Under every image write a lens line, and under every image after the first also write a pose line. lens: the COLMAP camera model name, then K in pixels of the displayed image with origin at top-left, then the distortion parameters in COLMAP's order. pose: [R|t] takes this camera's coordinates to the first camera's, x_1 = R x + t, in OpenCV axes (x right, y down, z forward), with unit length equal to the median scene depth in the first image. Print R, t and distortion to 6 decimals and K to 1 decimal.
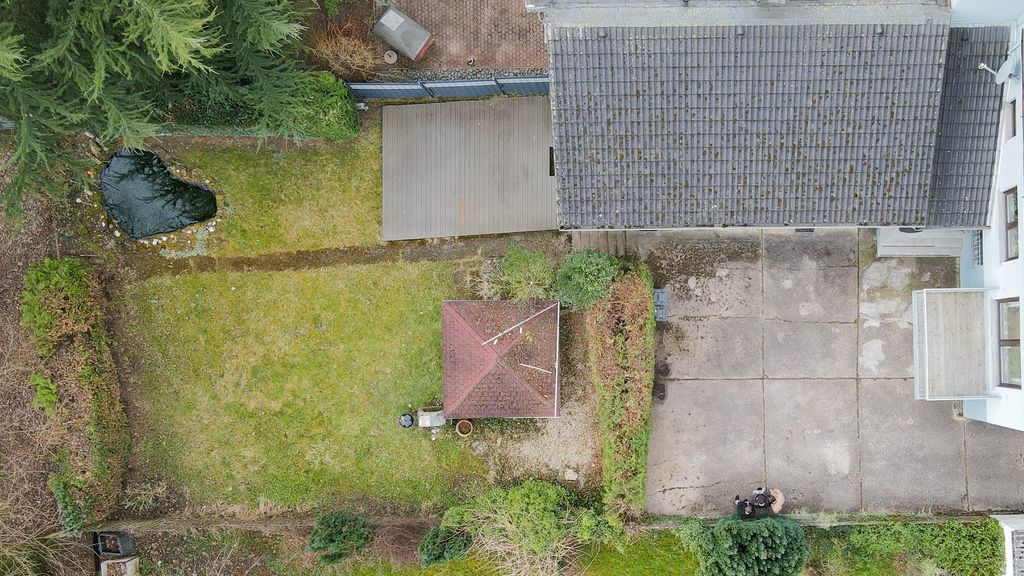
lens RADIAL K [[1481.4, 0, 512.6], [0, 1481.4, 287.8], [0, 0, 1]] dist [0.018360, 0.000000]
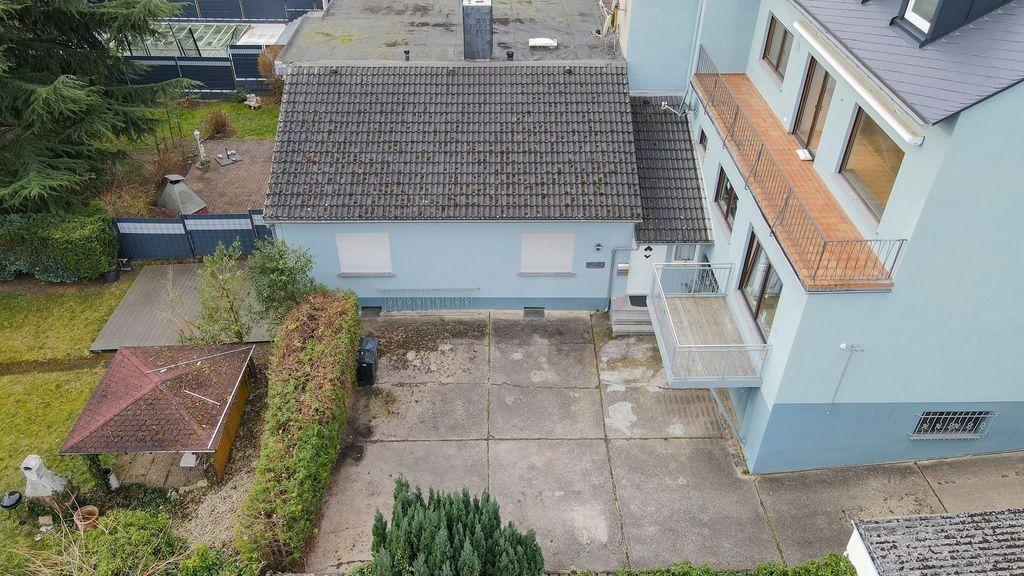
lens RADIAL K [[870.8, 0, 512.7], [0, 870.8, 287.7], [0, 0, 1]] dist [0.007077, 0.017215]
pose [[0.999083, 0.042581, -0.004402, 0.183880], [-0.022597, 0.437250, -0.899056, 0.450816], [-0.036358, 0.898331, 0.437812, 0.736328]]
